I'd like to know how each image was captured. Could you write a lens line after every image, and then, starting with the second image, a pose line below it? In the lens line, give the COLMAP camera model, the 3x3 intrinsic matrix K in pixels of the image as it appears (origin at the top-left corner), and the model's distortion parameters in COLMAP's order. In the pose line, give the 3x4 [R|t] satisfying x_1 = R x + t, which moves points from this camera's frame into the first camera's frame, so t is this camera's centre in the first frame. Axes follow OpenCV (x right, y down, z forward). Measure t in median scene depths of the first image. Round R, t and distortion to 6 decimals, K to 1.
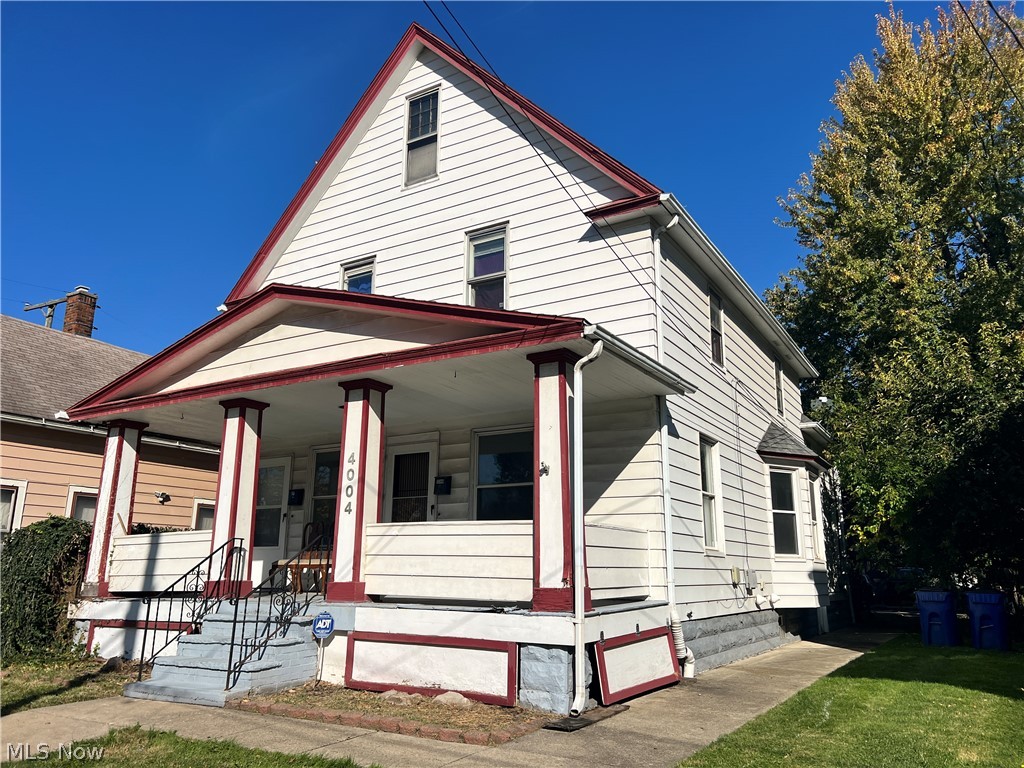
lens RADIAL K [[768.6, 0, 515.3], [0, 768.6, 384.7], [0, 0, 1]] dist [0.032903, -0.037499]
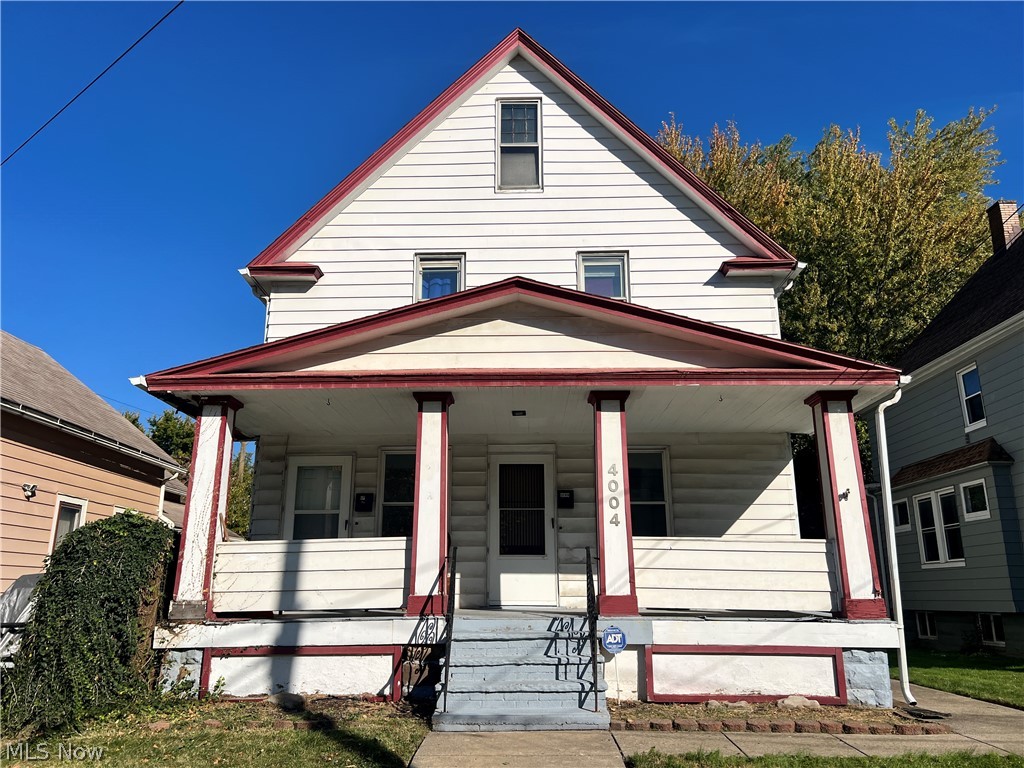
lens RADIAL K [[768.6, 0, 510.1], [0, 768.6, 381.3], [0, 0, 1]] dist [0.032903, -0.037499]
pose [[0.870130, 0.123972, 0.476974, -0.703716], [-0.111429, 0.992270, -0.054628, 0.044637], [-0.480059, -0.005615, 0.877218, 0.169648]]
